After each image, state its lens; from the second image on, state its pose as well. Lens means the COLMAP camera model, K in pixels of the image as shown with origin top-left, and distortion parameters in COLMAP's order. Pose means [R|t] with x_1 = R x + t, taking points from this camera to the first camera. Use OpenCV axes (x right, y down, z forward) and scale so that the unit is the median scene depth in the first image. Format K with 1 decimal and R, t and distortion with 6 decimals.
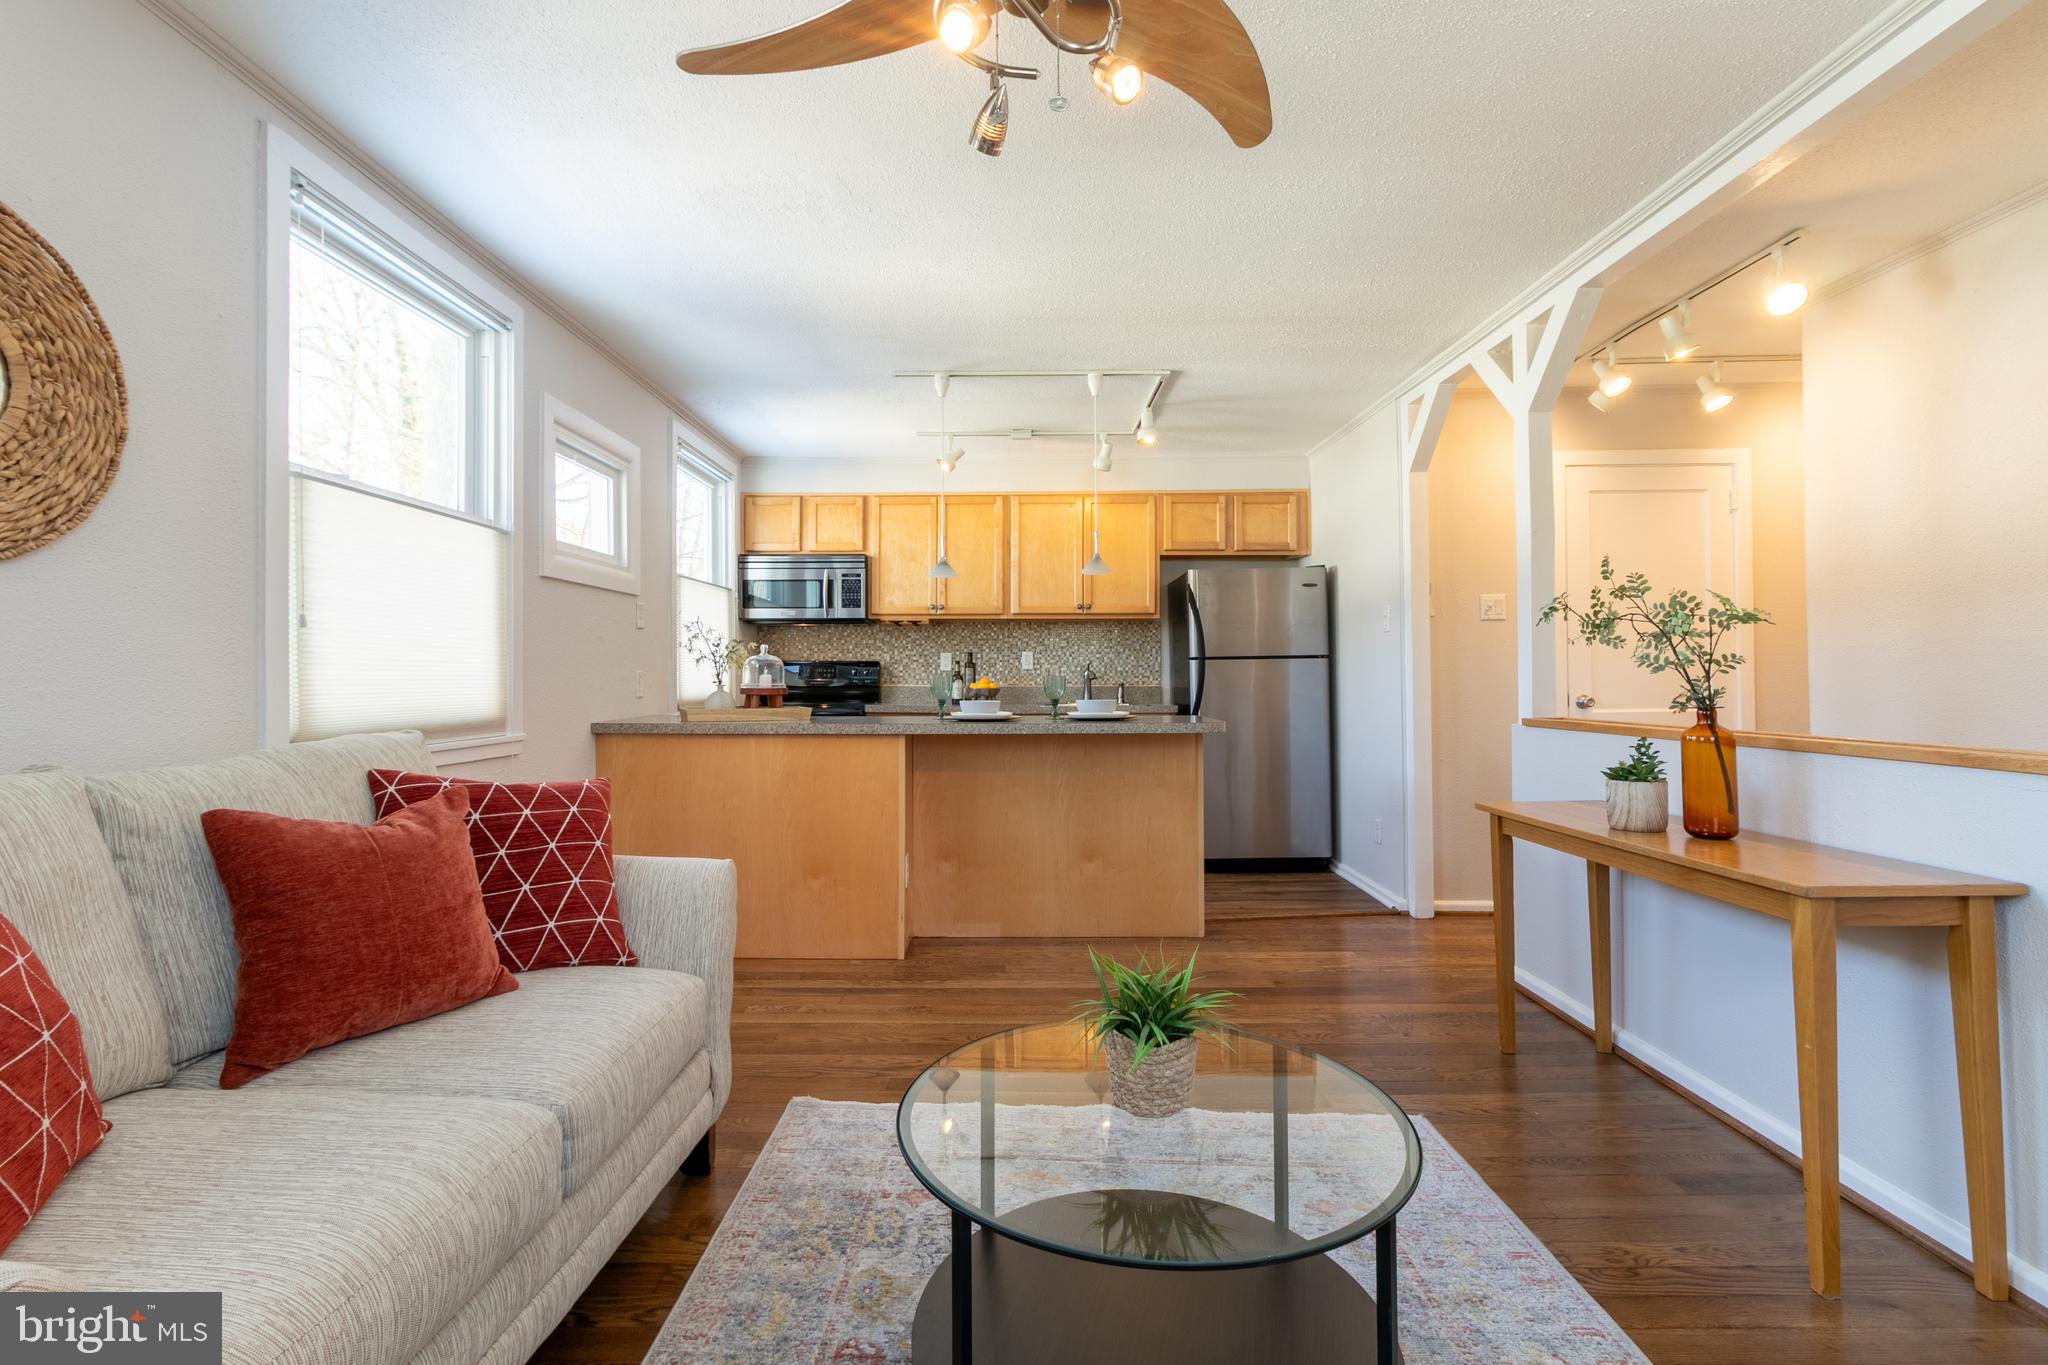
lens RADIAL K [[947.6, 0, 1011.8], [0, 947.6, 662.1], [0, 0, 1]] dist [0.003665, 0.001178]
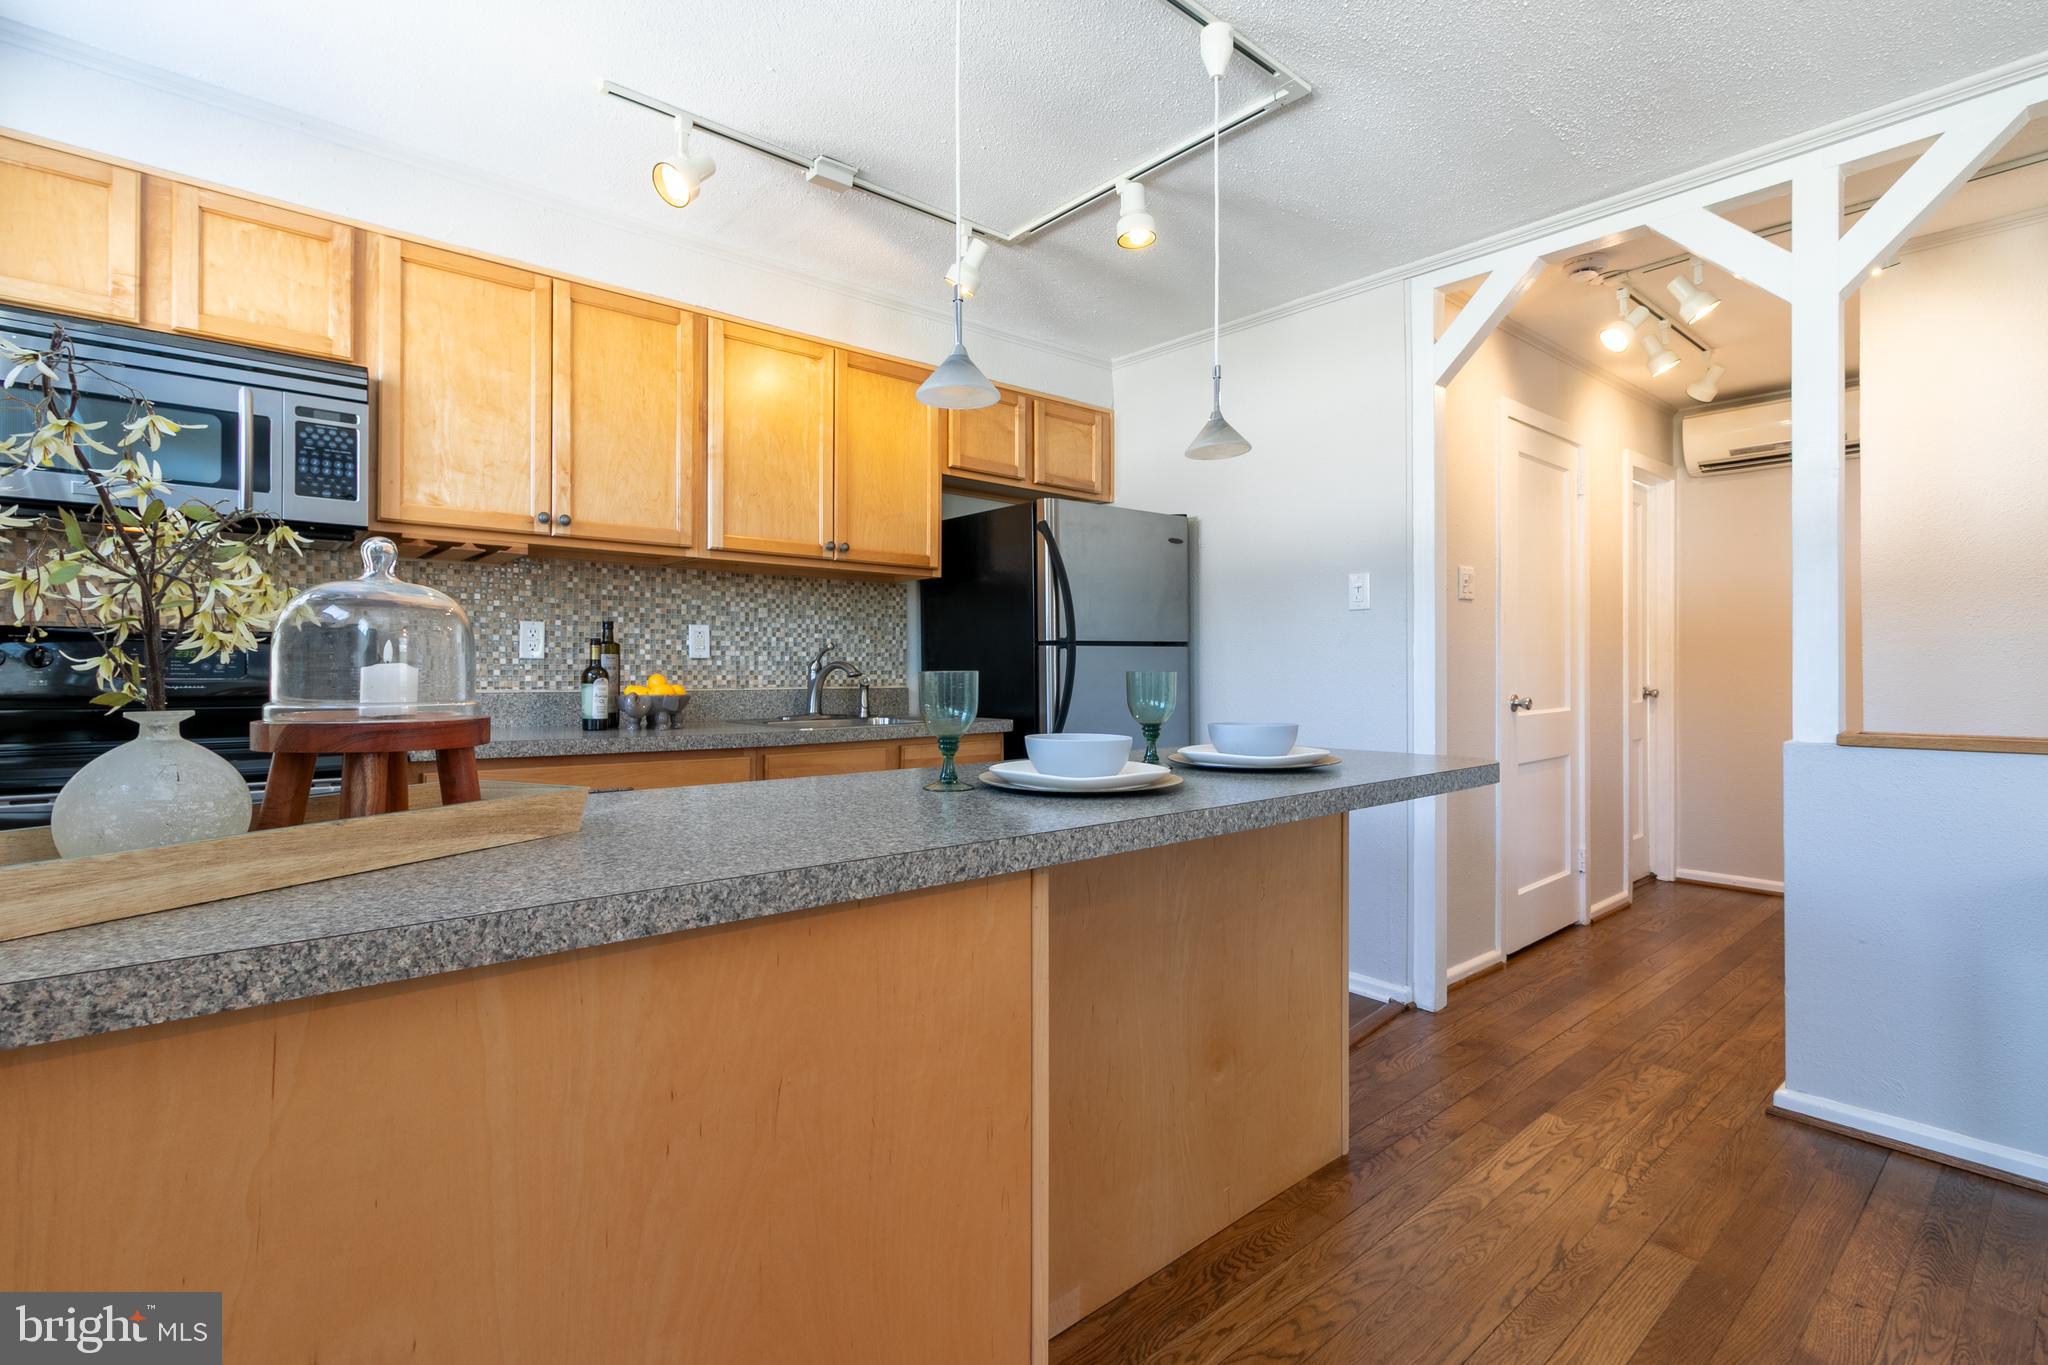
lens RADIAL K [[947.6, 0, 1014.3], [0, 947.6, 666.7], [0, 0, 1]] dist [0.003665, 0.001178]
pose [[0.752699, 0.005858, 0.658339, -0.302153], [-0.013373, 0.999890, 0.006392, 0.010344], [-0.658229, -0.013615, 0.752695, 0.719475]]
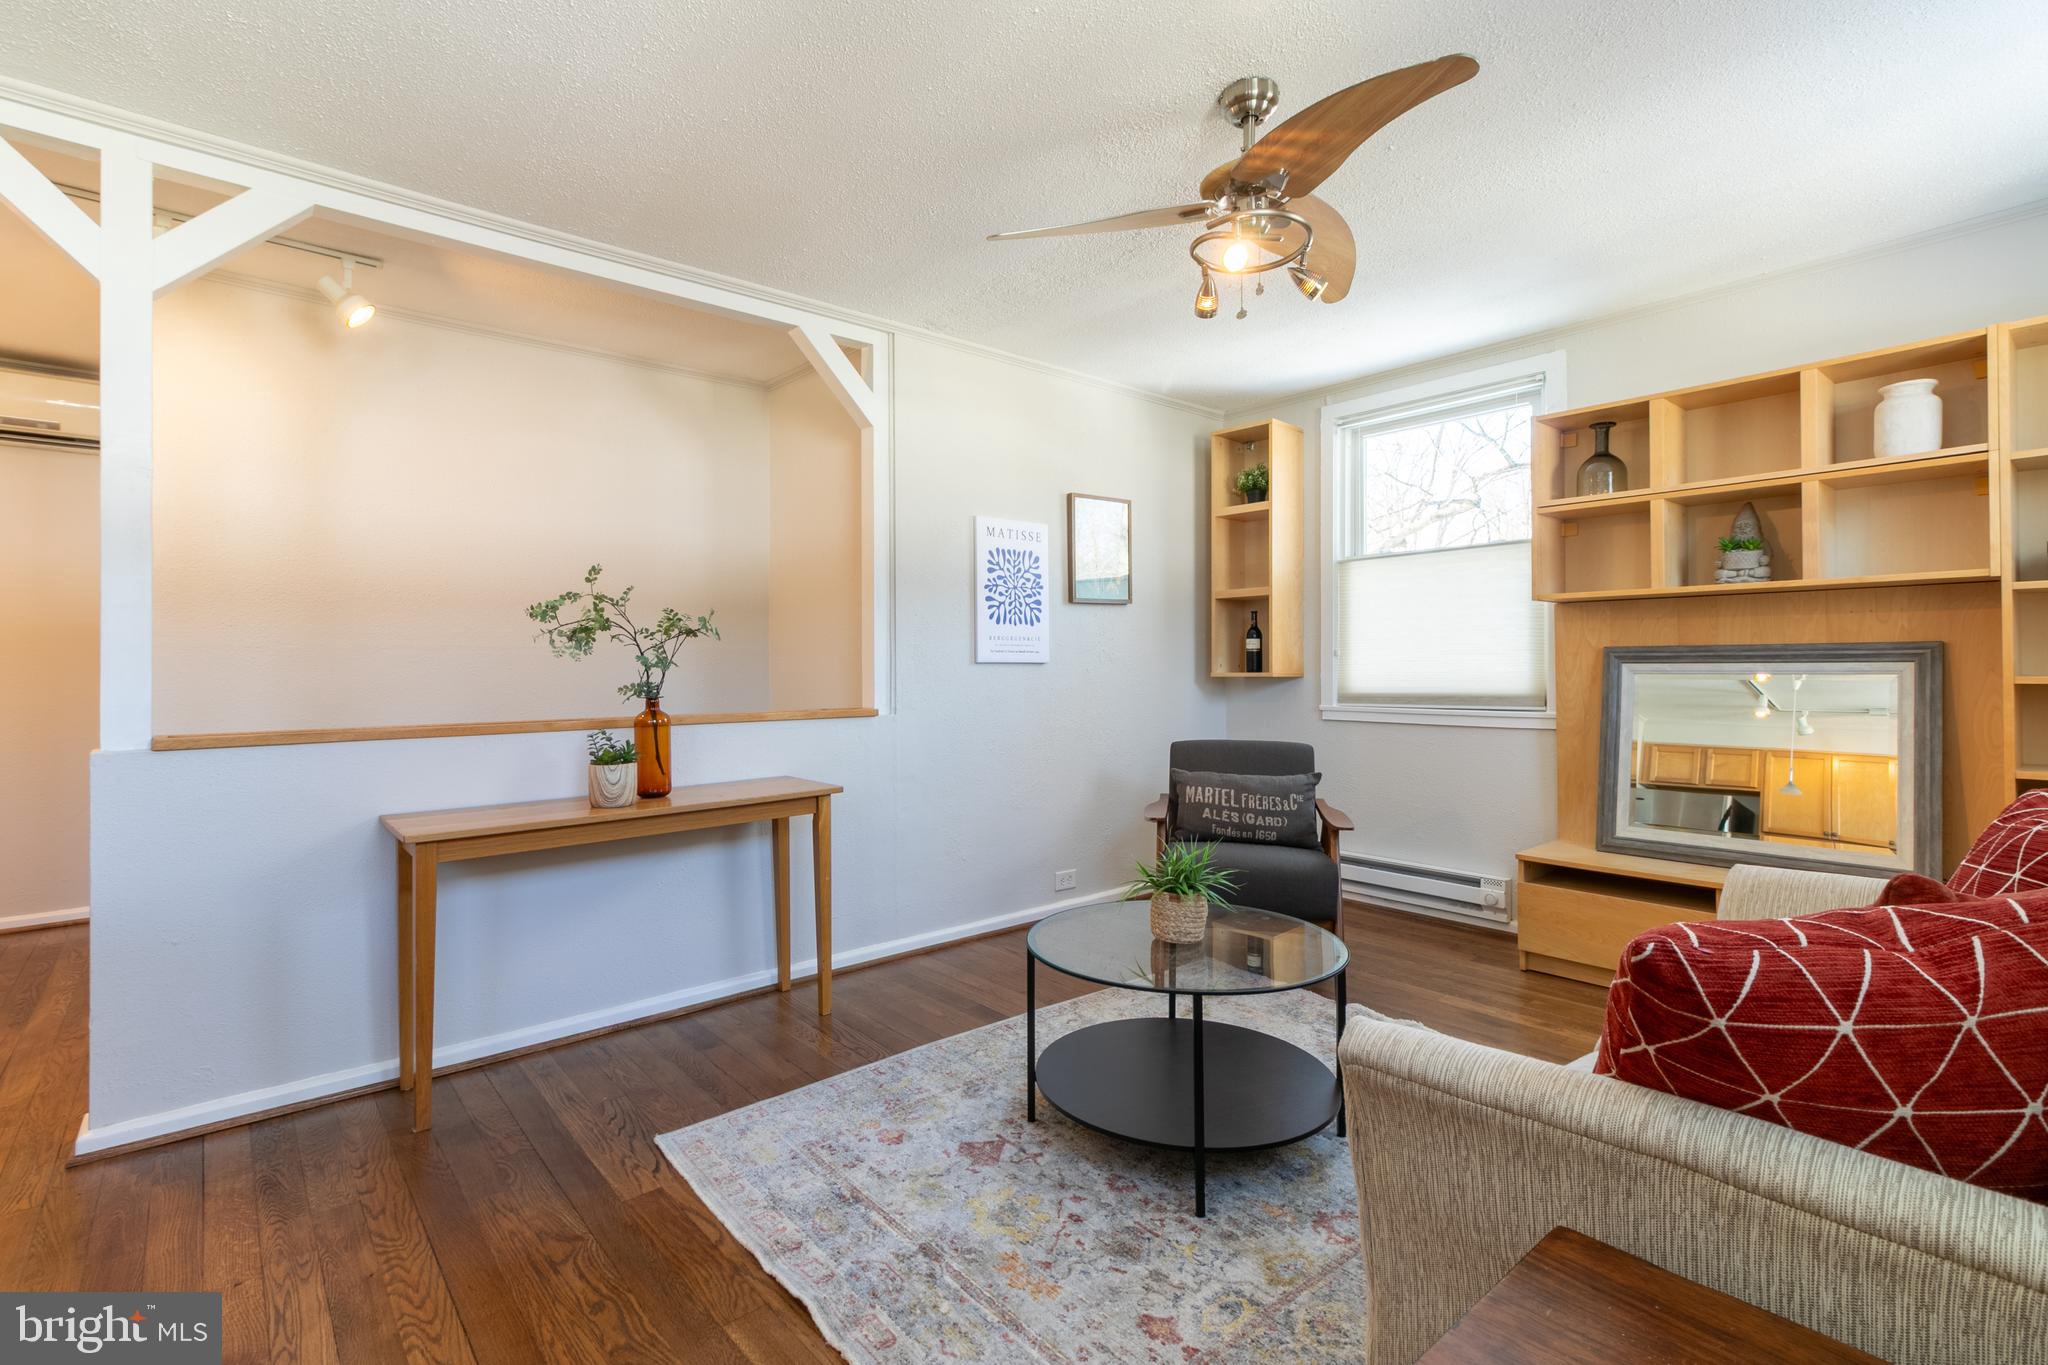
lens RADIAL K [[947.6, 0, 1010.9], [0, 947.6, 662.4], [0, 0, 1]] dist [0.003665, 0.001178]
pose [[-0.660102, 0.012140, 0.751078, -0.310127], [-0.001305, 0.999849, -0.017307, 0.011300], [-0.751175, -0.012405, -0.659986, 0.813391]]
